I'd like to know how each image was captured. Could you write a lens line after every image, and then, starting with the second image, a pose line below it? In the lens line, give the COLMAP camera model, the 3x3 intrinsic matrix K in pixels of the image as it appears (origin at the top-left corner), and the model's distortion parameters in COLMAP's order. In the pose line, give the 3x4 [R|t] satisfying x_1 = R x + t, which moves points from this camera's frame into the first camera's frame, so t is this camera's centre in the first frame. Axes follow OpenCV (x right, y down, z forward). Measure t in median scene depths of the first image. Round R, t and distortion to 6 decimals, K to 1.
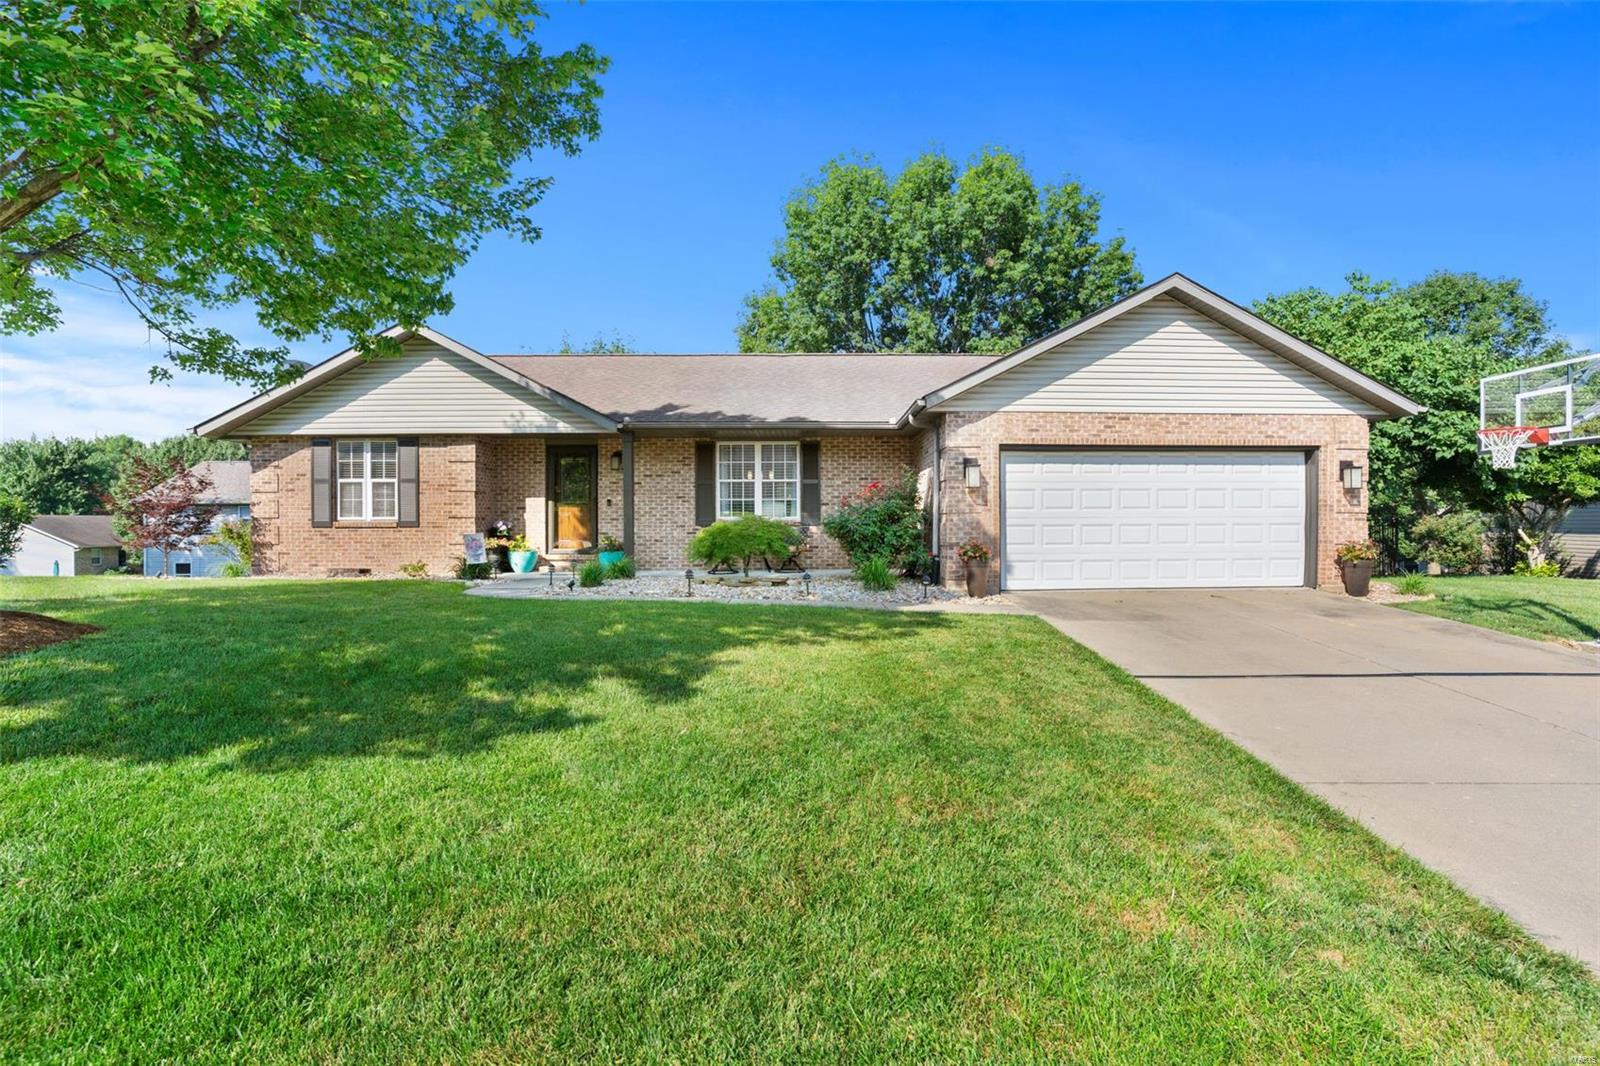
lens RADIAL K [[780.8, 0, 800.2], [0, 780.8, 527.9], [0, 0, 1]] dist [-0.041656, 0.016335]
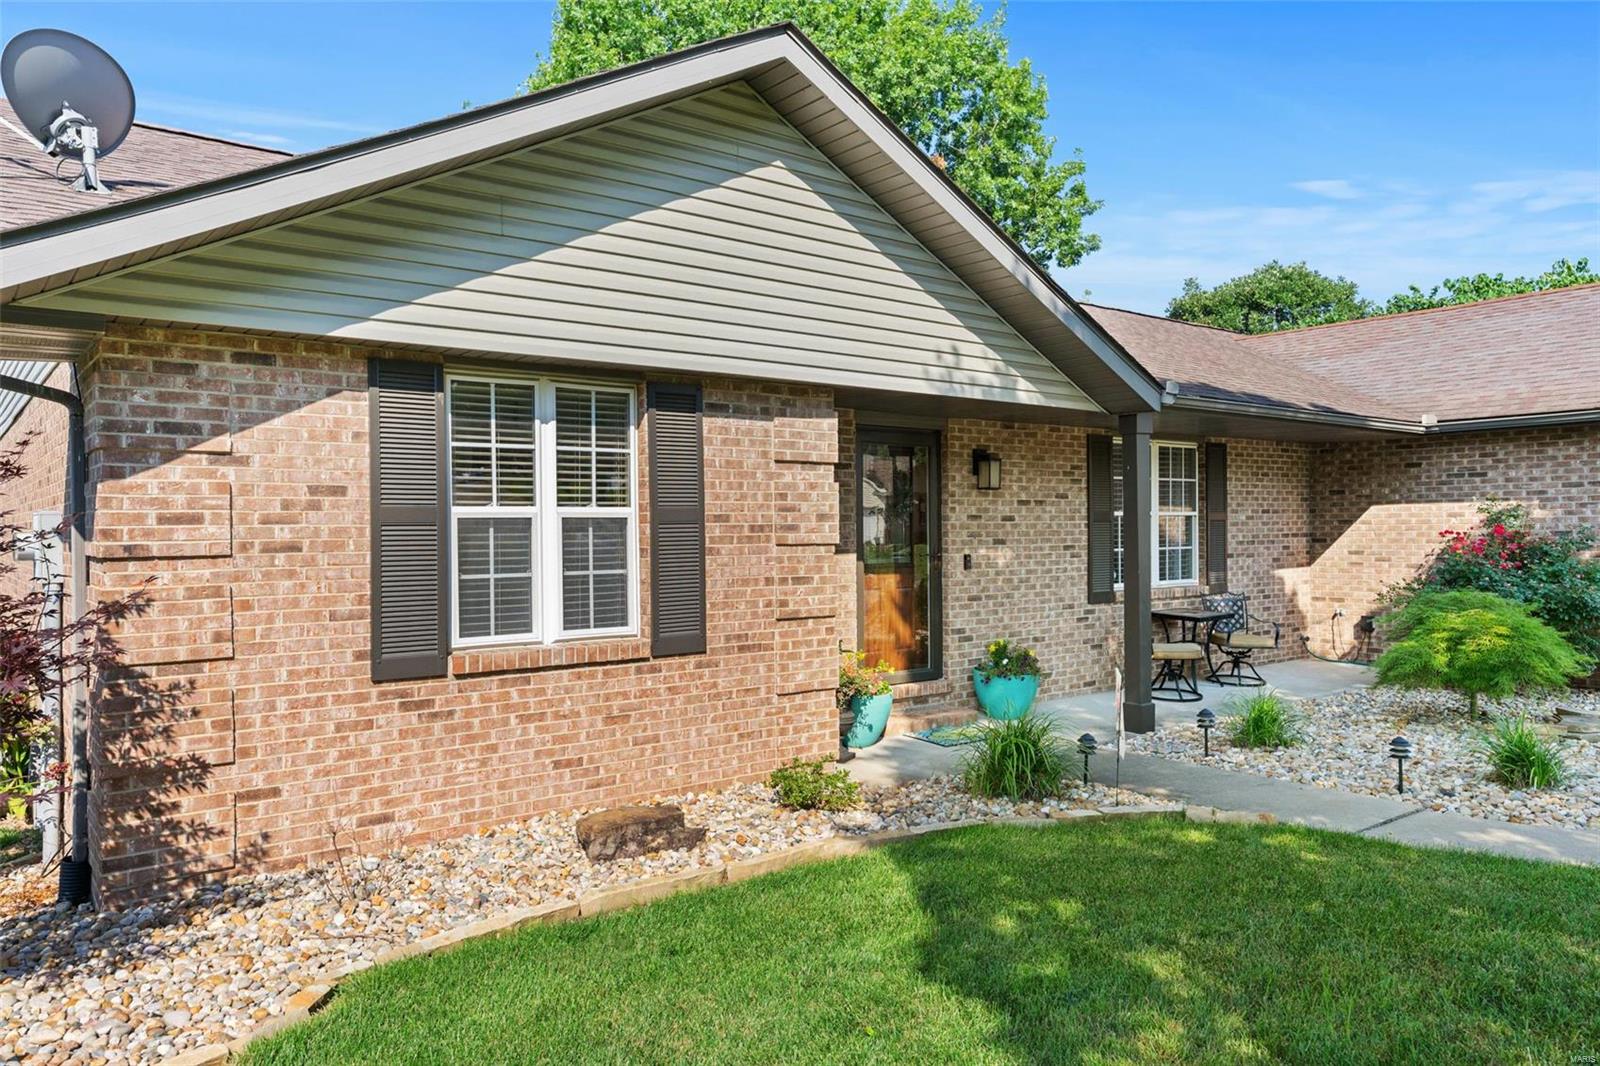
lens RADIAL K [[1152.0, 0, 800.4], [0, 1152.0, 533.9], [0, 0, 1]] dist [0.001433, 0.000503]
pose [[0.755468, -0.008744, 0.655128, -0.786248], [0.012261, 0.999925, -0.000793, -0.051343], [-0.655071, 0.008632, 0.755518, 0.590888]]
